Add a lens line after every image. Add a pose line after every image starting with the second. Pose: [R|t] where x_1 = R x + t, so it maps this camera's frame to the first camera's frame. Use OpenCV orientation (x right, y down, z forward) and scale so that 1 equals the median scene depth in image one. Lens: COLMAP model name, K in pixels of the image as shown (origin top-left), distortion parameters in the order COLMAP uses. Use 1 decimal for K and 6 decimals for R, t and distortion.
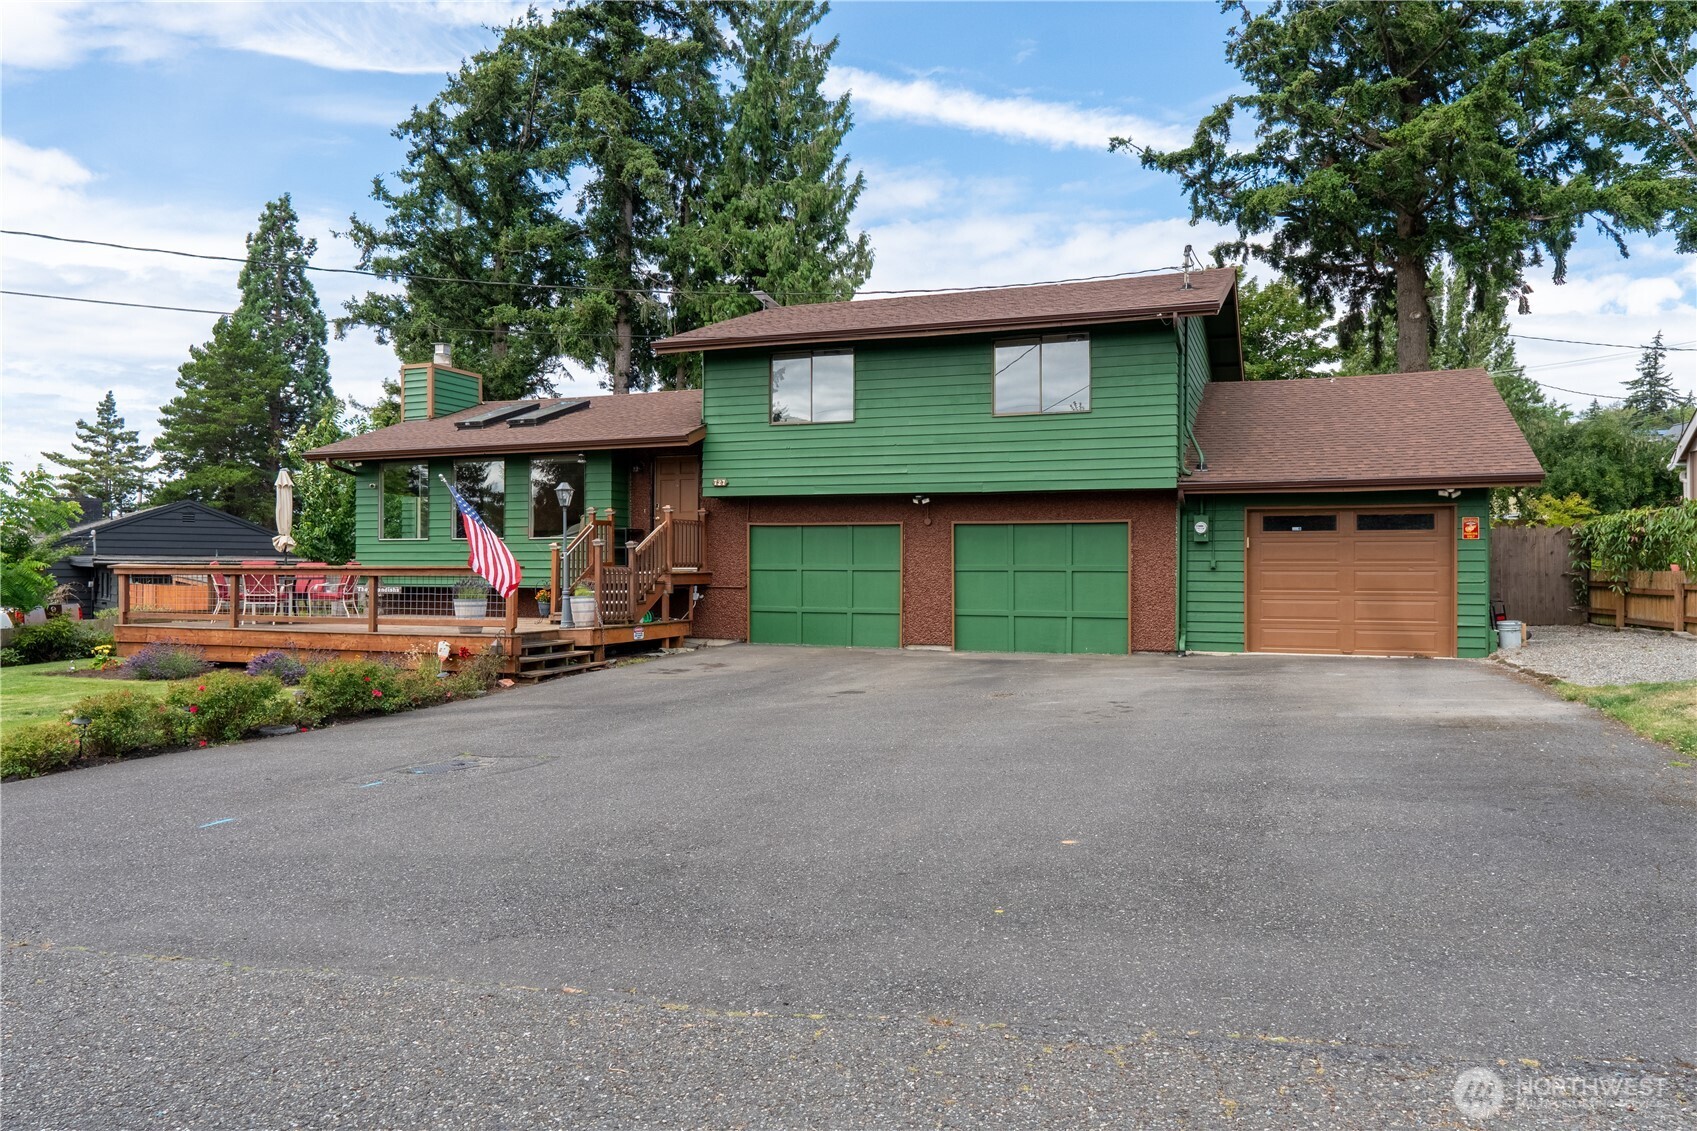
lens RADIAL K [[1166.6, 0, 838.9], [0, 1166.6, 558.7], [0, 0, 1]] dist [-0.003537, -0.000072]
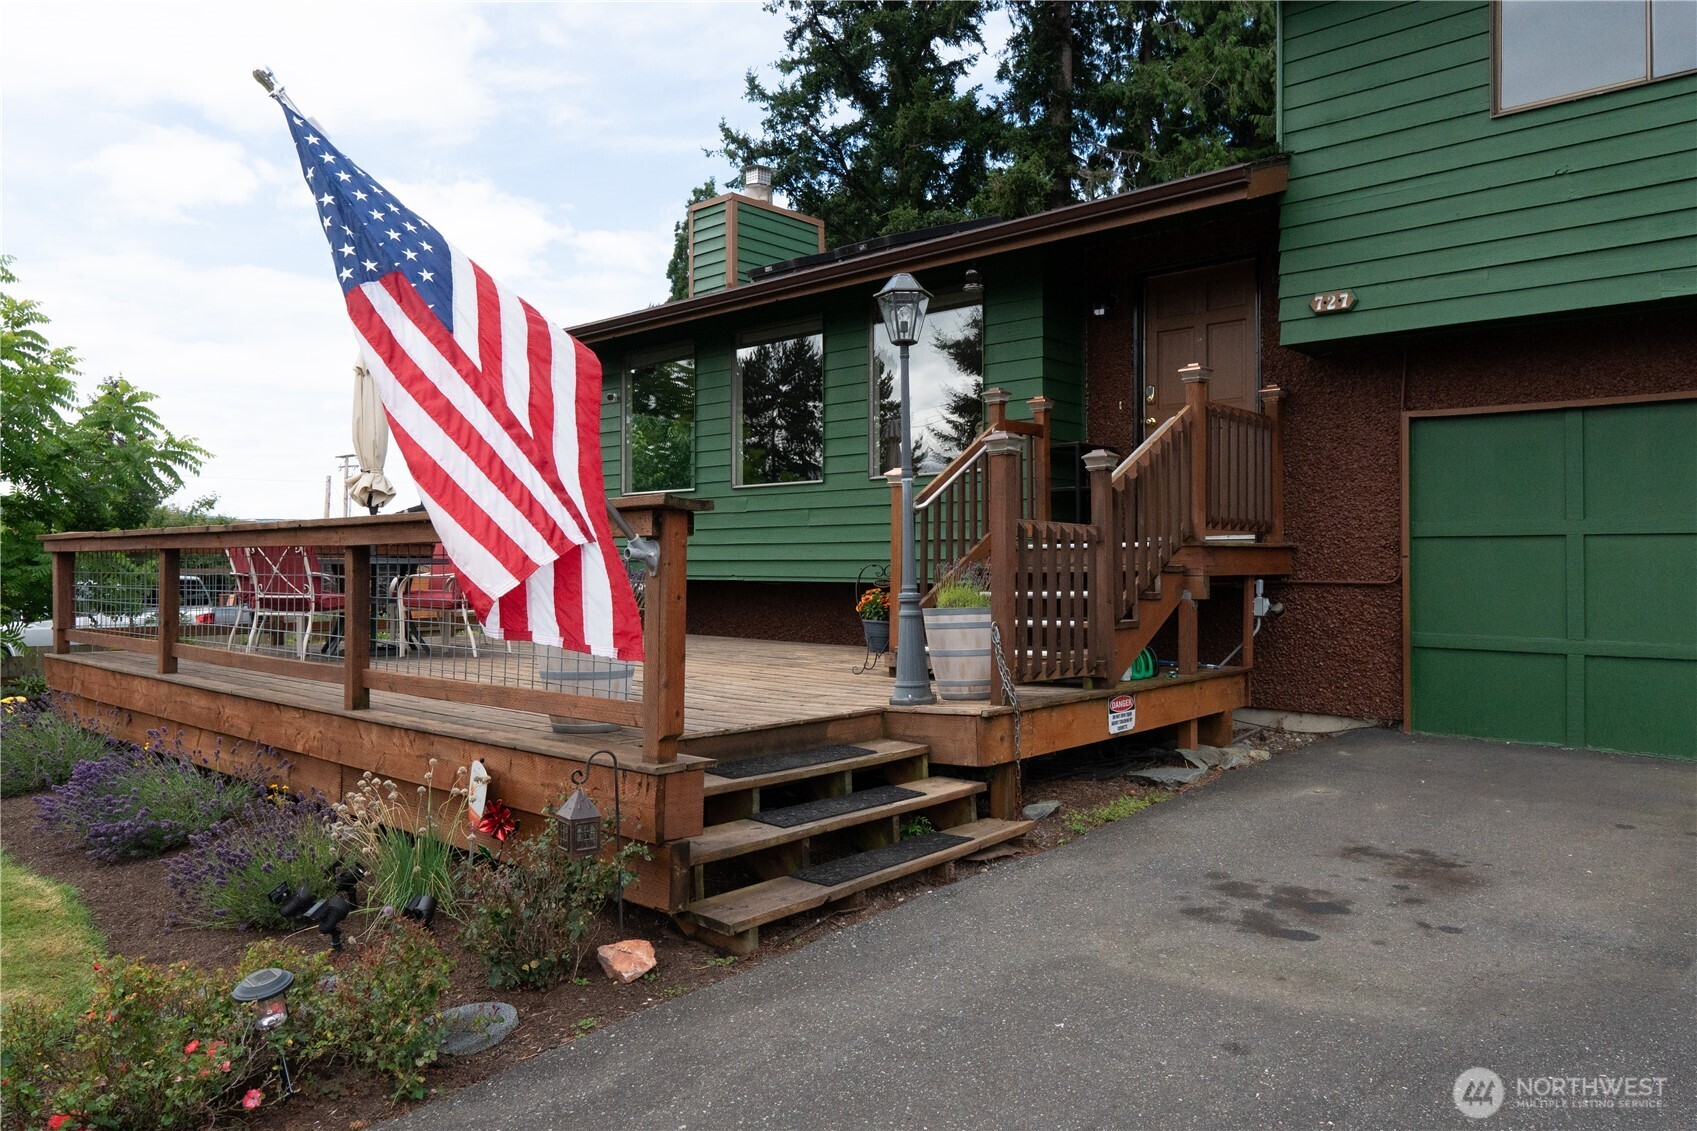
lens RADIAL K [[1166.6, 0, 838.9], [0, 1166.6, 558.7], [0, 0, 1]] dist [-0.003537, -0.000072]
pose [[0.933099, -0.004138, -0.359595, -0.053052], [0.005789, 0.999977, 0.003513, 0.006656], [0.359572, -0.005359, 0.933102, 0.273634]]
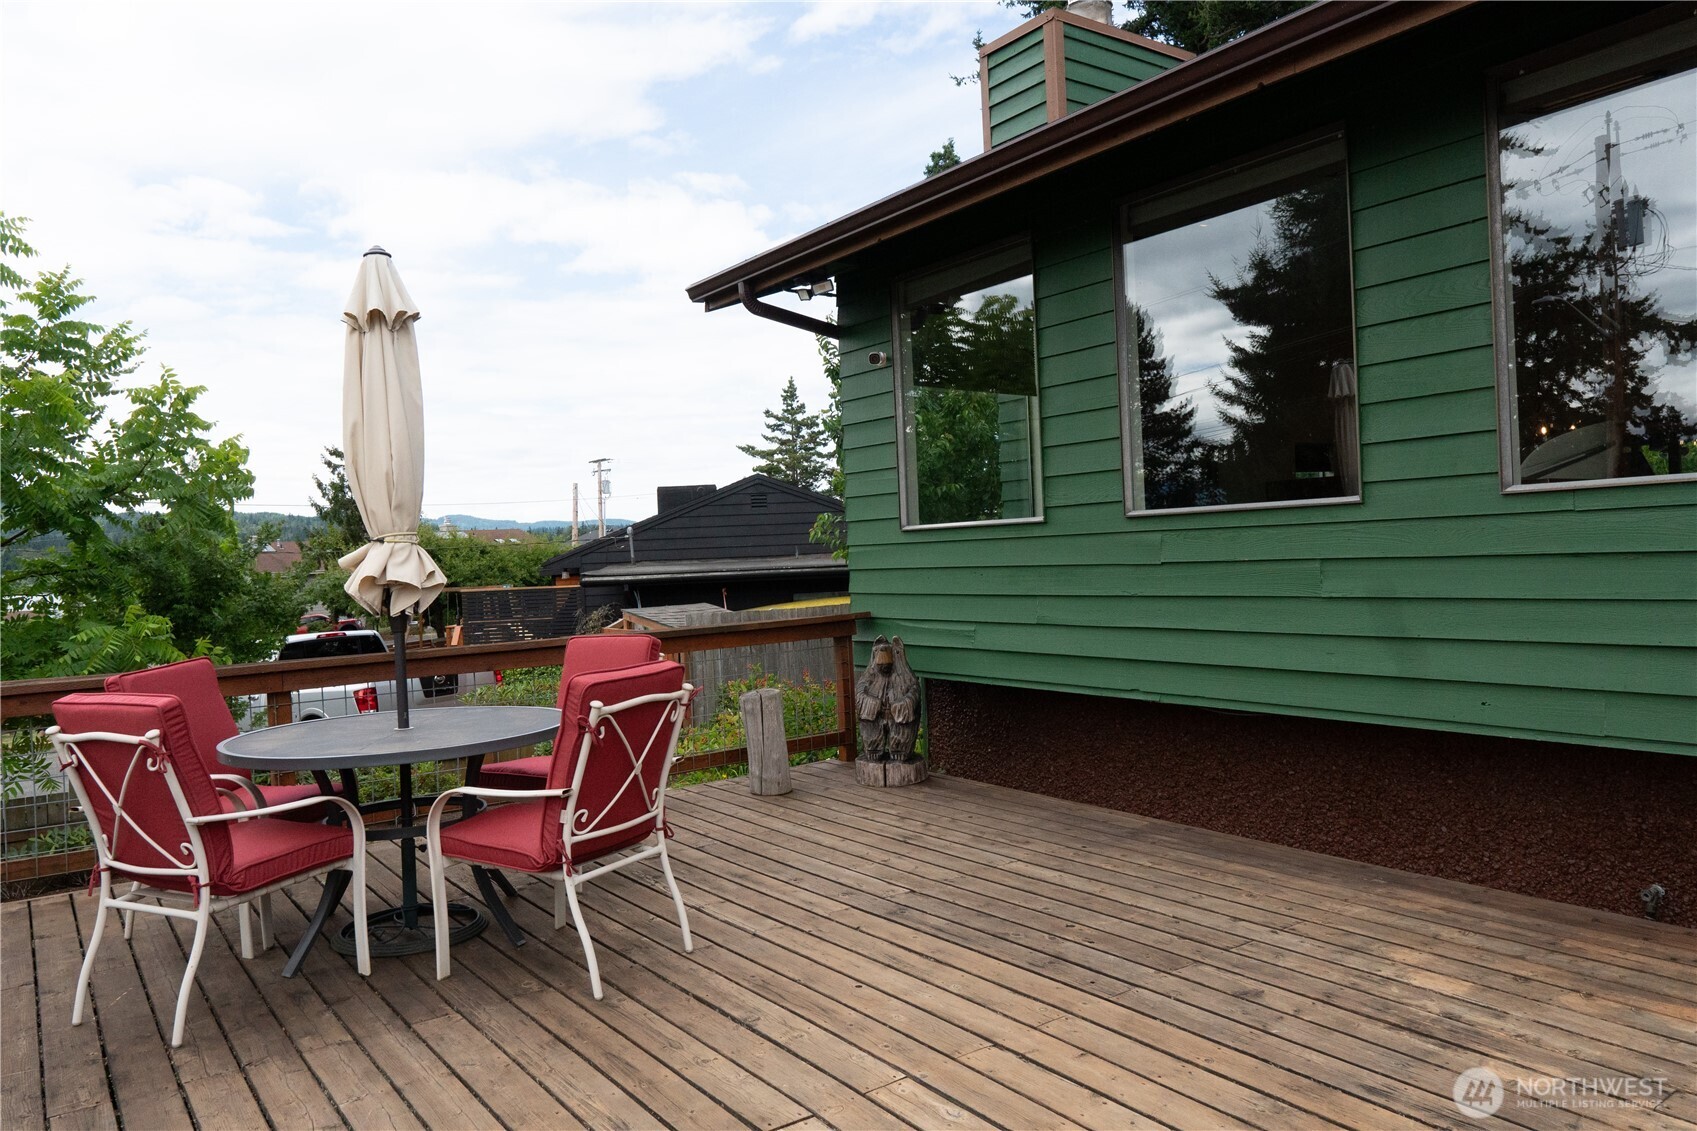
lens RADIAL K [[1147.3, 0, 871.5], [0, 1147.3, 530.2], [0, 0, 1]] dist [0.274167, 0.000101]
pose [[0.849294, -0.052202, -0.525333, -0.122597], [0.056382, 0.998377, -0.008056, -0.007341], [0.524901, -0.022777, 0.850859, 0.378750]]
